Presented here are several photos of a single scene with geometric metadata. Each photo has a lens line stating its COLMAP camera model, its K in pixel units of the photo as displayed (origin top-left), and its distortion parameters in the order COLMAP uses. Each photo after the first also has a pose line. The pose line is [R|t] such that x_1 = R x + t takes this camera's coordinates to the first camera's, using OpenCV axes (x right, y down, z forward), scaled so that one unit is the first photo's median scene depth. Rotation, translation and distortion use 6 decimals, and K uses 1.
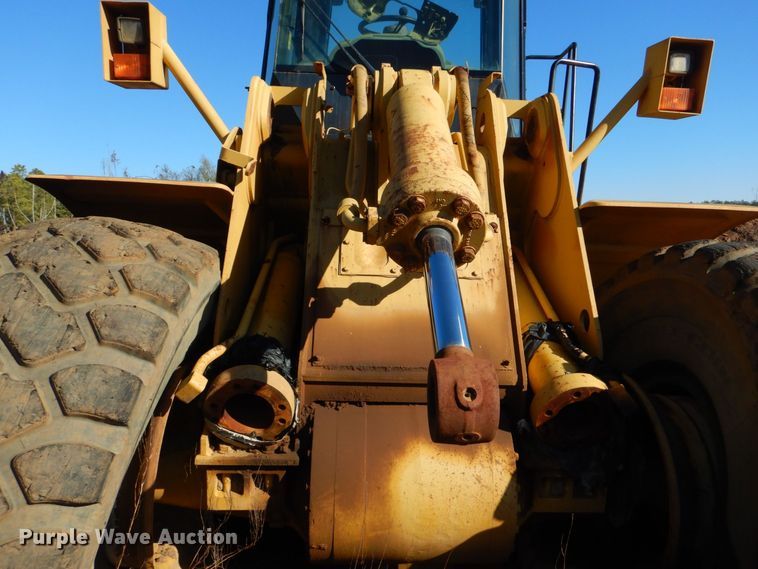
lens RADIAL K [[549.8, 0, 379.0], [0, 549.8, 284.5], [0, 0, 1]] dist [0.020906, -0.011640]
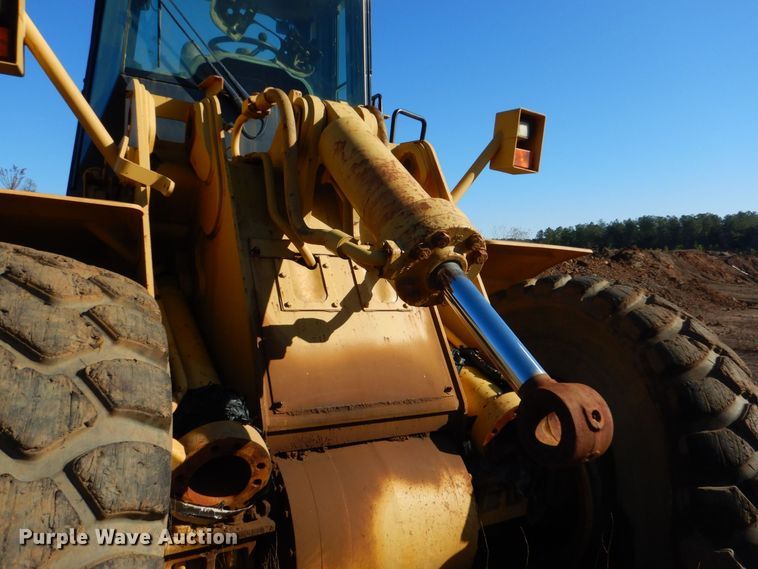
lens RADIAL K [[549.8, 0, 379.0], [0, 549.8, 284.5], [0, 0, 1]] dist [0.020906, -0.011640]
pose [[0.879410, -0.006091, 0.476026, -0.413305], [0.032419, 0.998363, -0.047117, -0.014455], [-0.474960, 0.056867, 0.878168, 0.130773]]
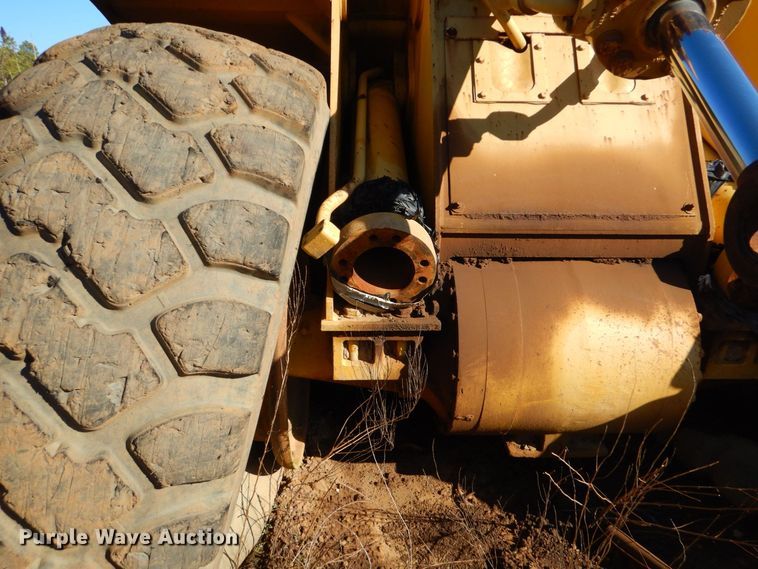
lens RADIAL K [[549.8, 0, 379.0], [0, 549.8, 284.5], [0, 0, 1]] dist [0.020906, -0.011640]
pose [[0.999669, -0.013952, -0.021626, -0.221284], [0.018343, 0.975672, 0.218465, 0.071120], [0.018052, -0.218789, 0.975605, 0.183649]]
